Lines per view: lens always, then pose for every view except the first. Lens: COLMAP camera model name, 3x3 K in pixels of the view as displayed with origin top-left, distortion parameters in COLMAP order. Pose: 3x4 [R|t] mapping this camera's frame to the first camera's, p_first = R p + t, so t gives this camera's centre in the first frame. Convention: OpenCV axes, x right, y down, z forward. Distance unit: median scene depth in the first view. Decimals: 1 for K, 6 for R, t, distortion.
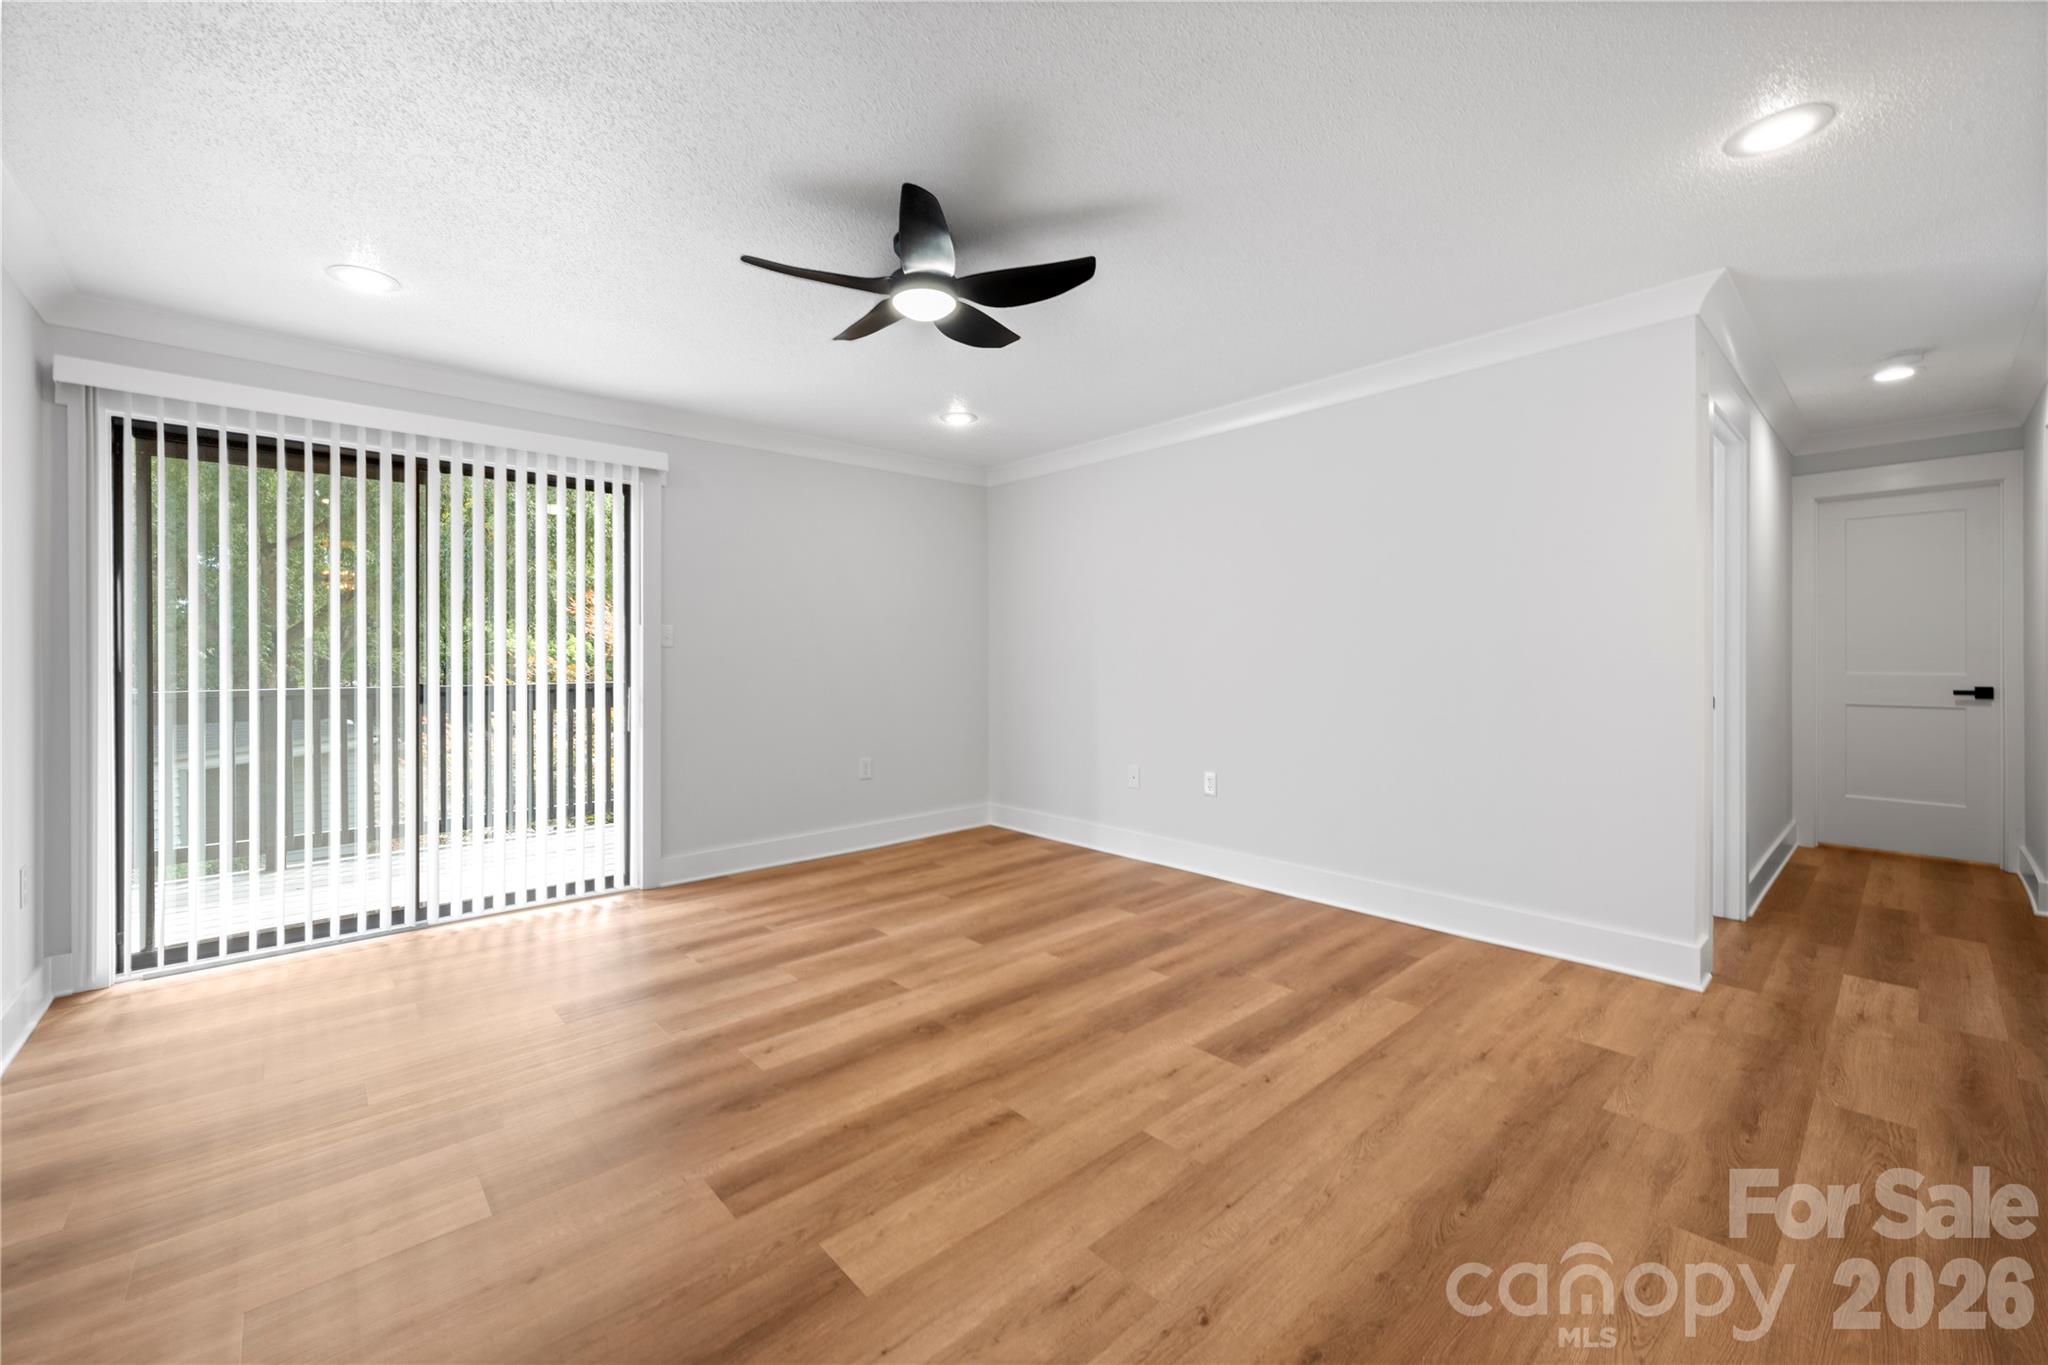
lens RADIAL K [[812.9, 0, 1018.9], [0, 812.9, 657.4], [0, 0, 1]] dist [-0.000298, -0.000376]
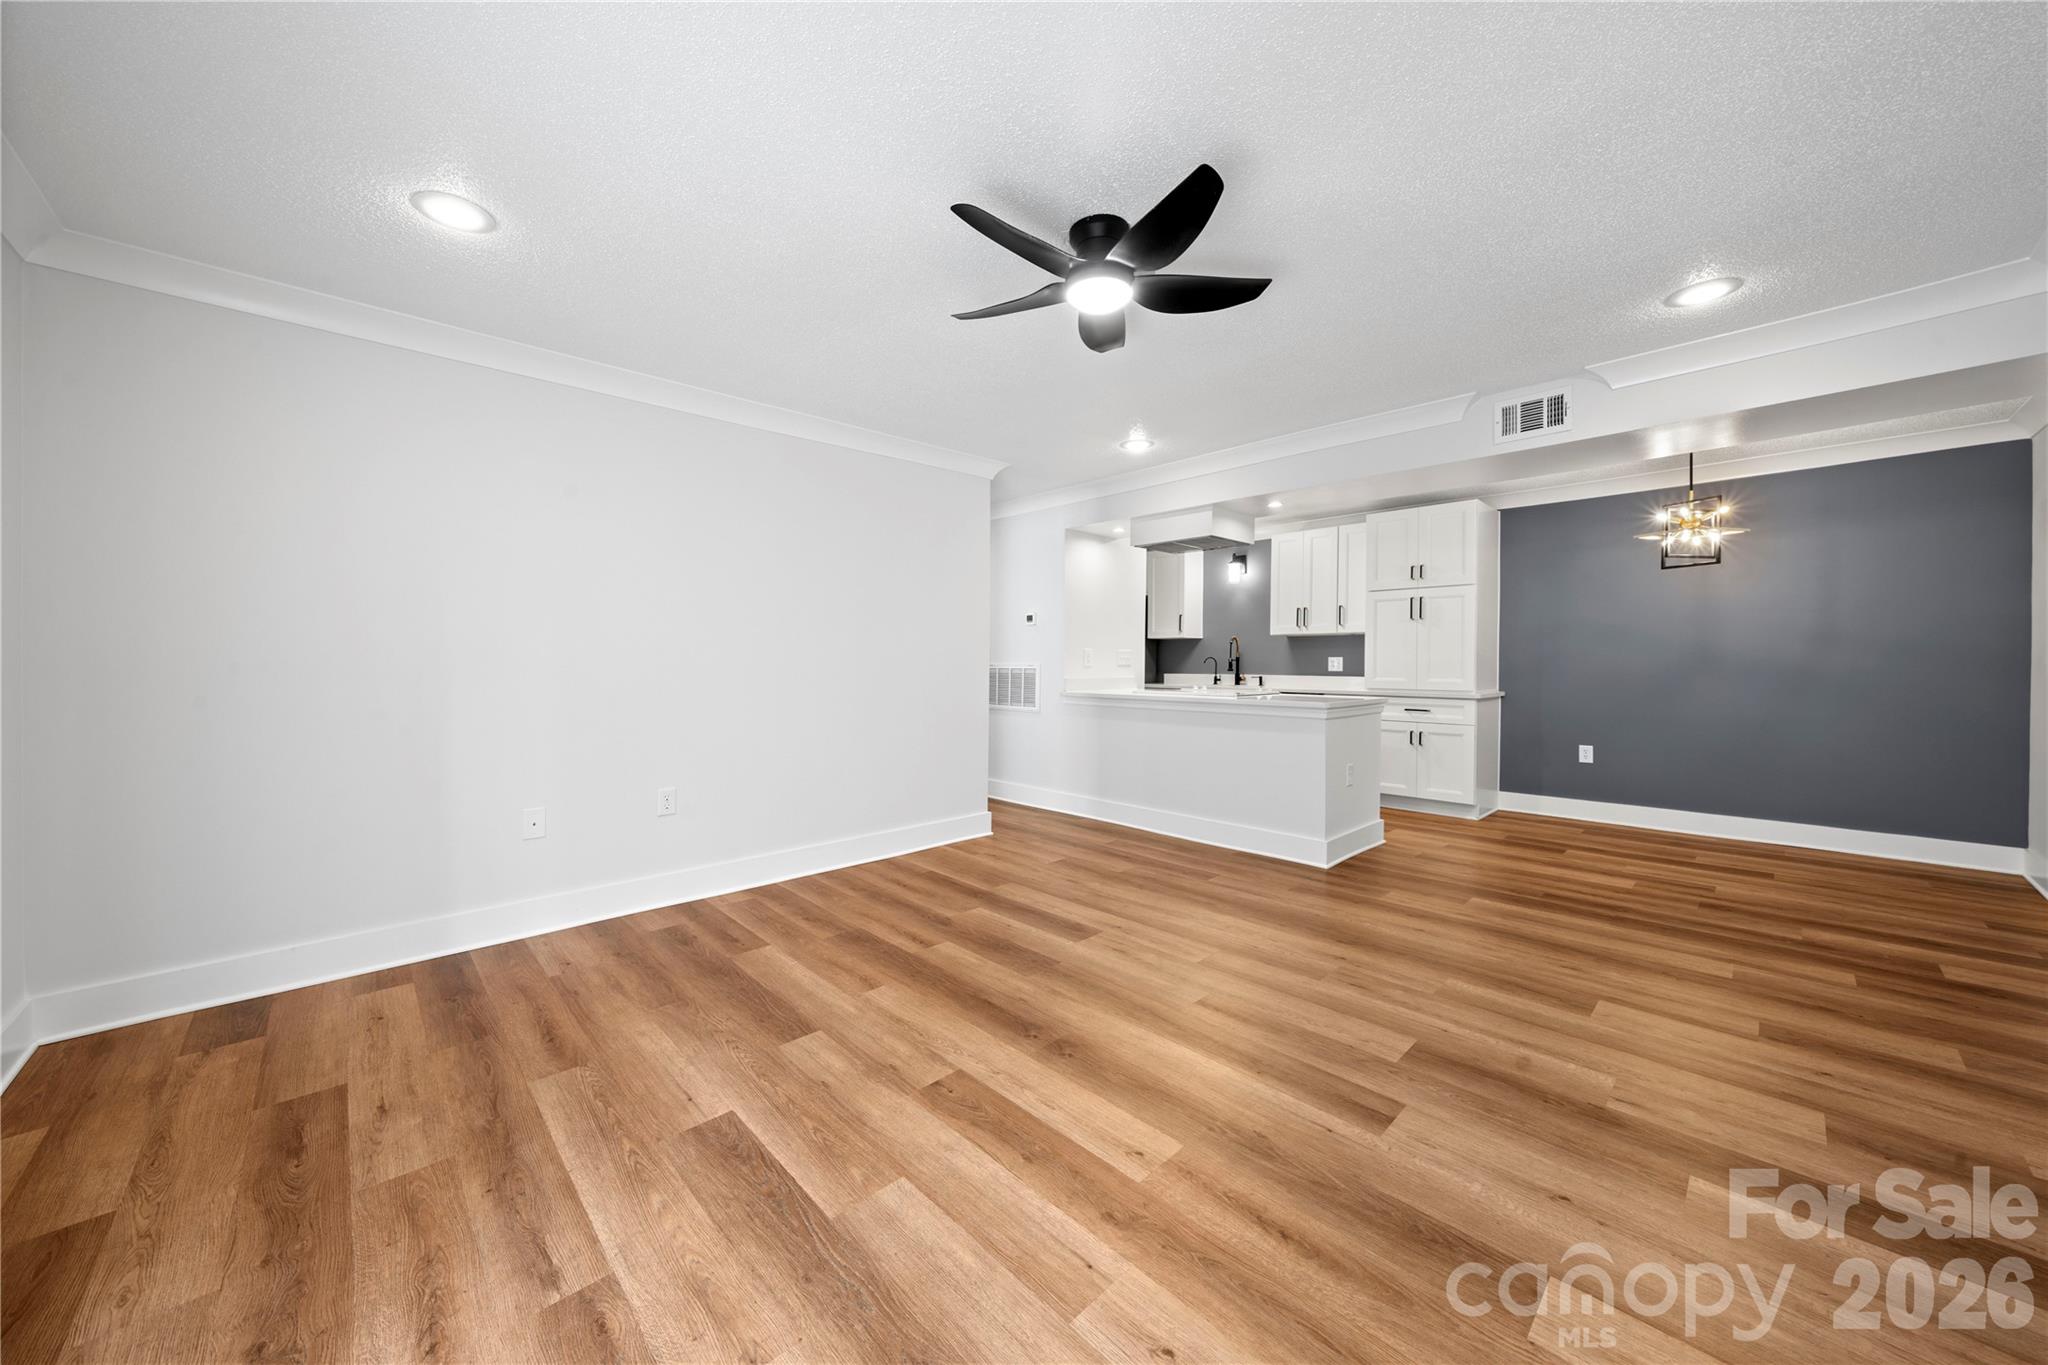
lens RADIAL K [[727.7, 0, 1017.4], [0, 727.7, 667.7], [0, 0, 1]] dist [-0.003450, -0.000202]
pose [[-0.025862, -0.006028, 0.999647, -1.030581], [0.003468, 0.999975, 0.006120, 0.009263], [-0.999659, 0.003625, -0.025841, 1.161788]]
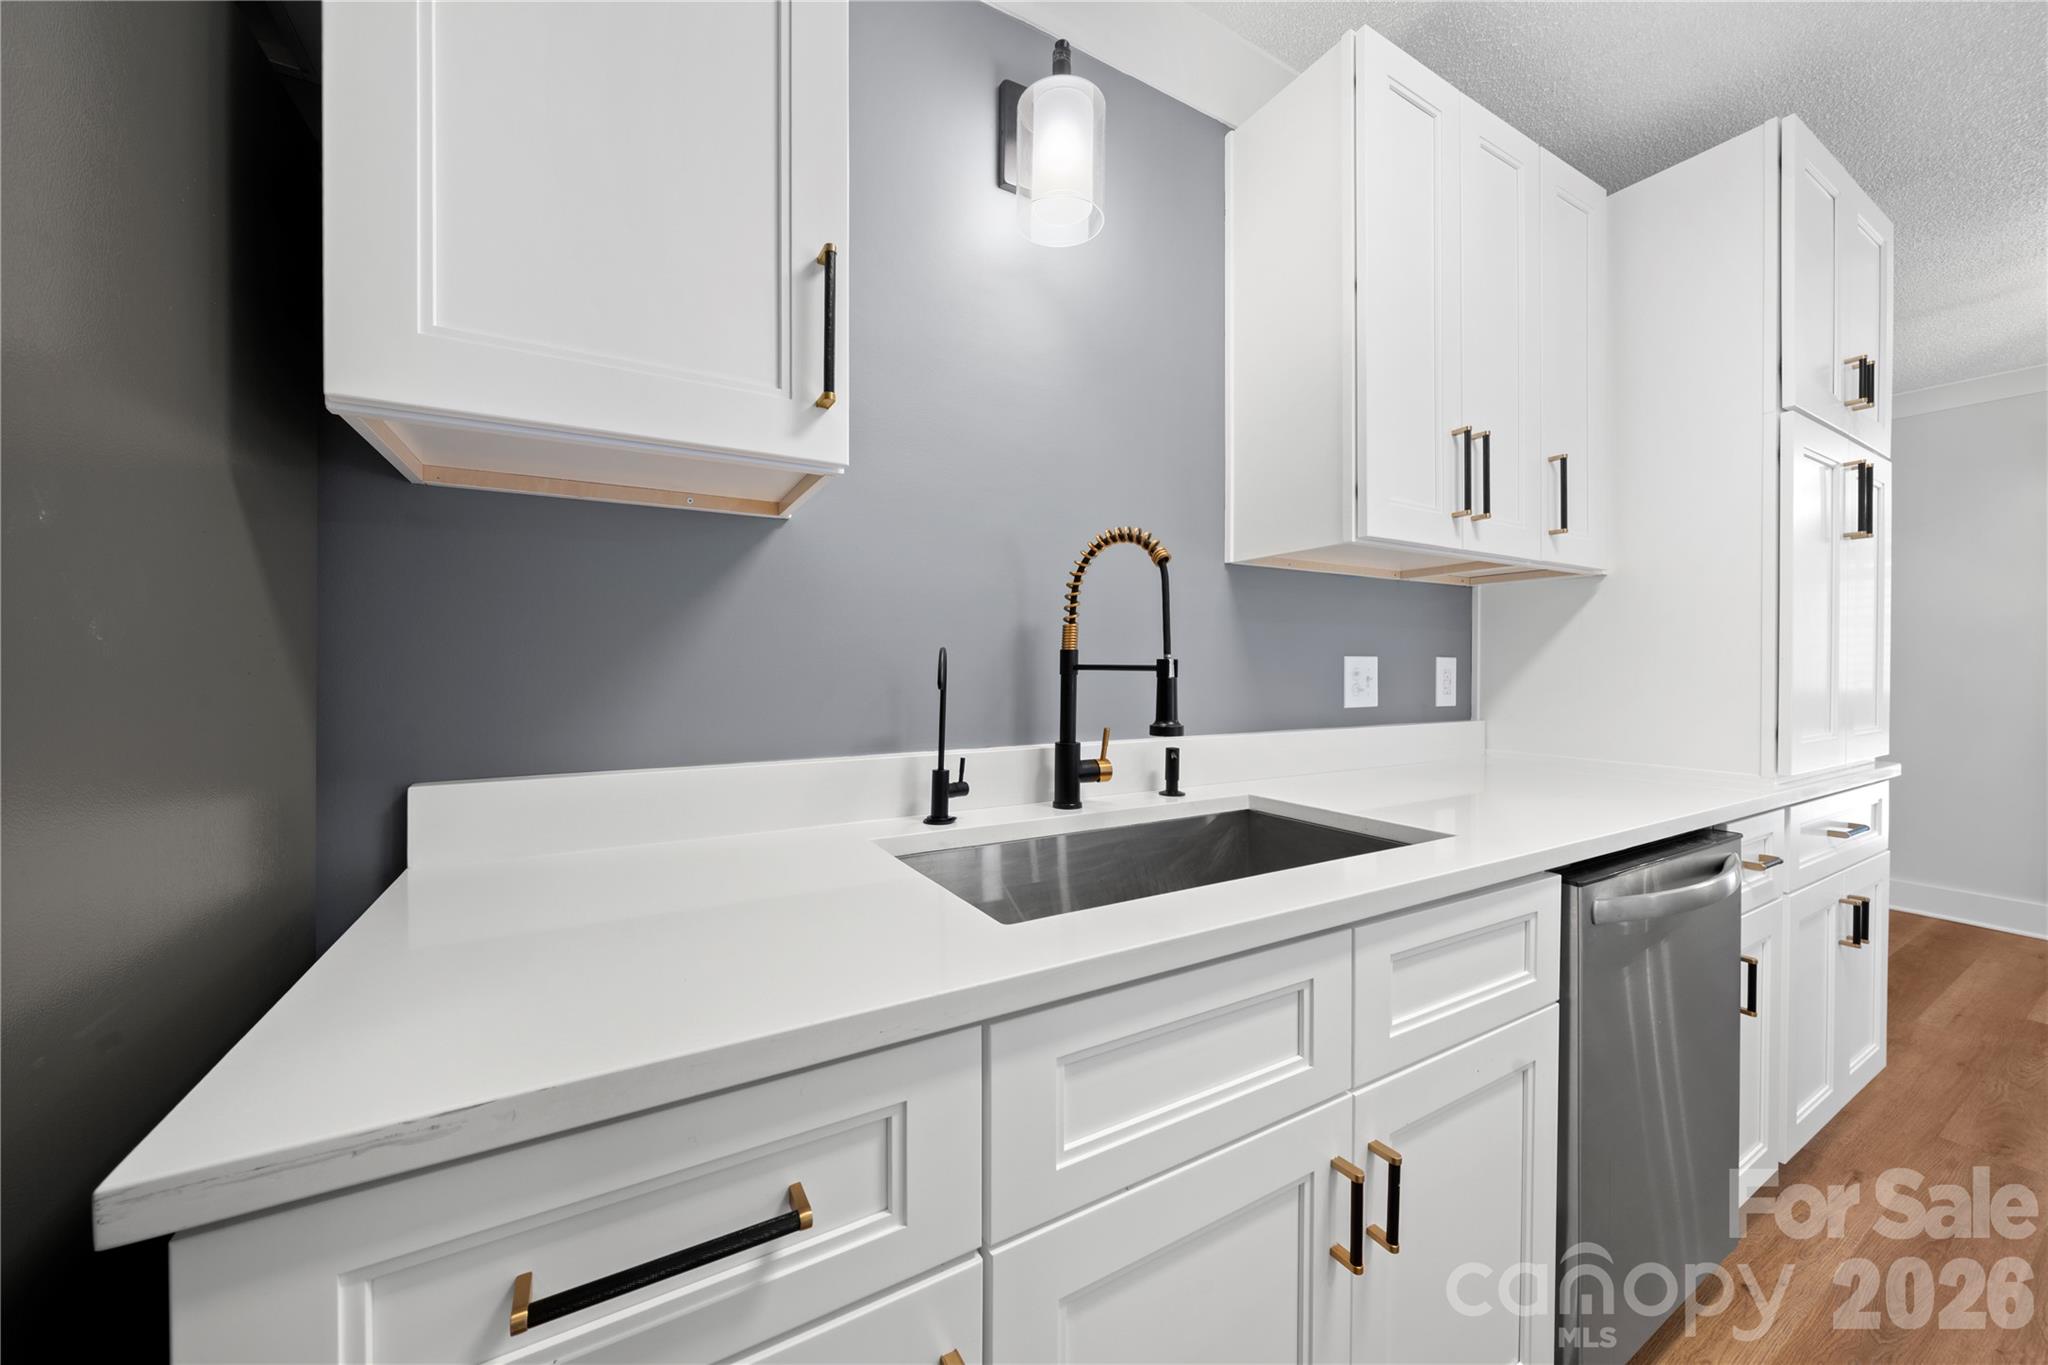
lens RADIAL K [[727.7, 0, 1017.4], [0, 727.7, 667.7], [0, 0, 1]] dist [-0.003450, -0.000202]
pose [[-0.977621, 0.000577, 0.210373, 1.897309], [0.001675, 0.999986, 0.005038, -0.002463], [-0.210367, 0.005277, -0.977608, 0.703386]]
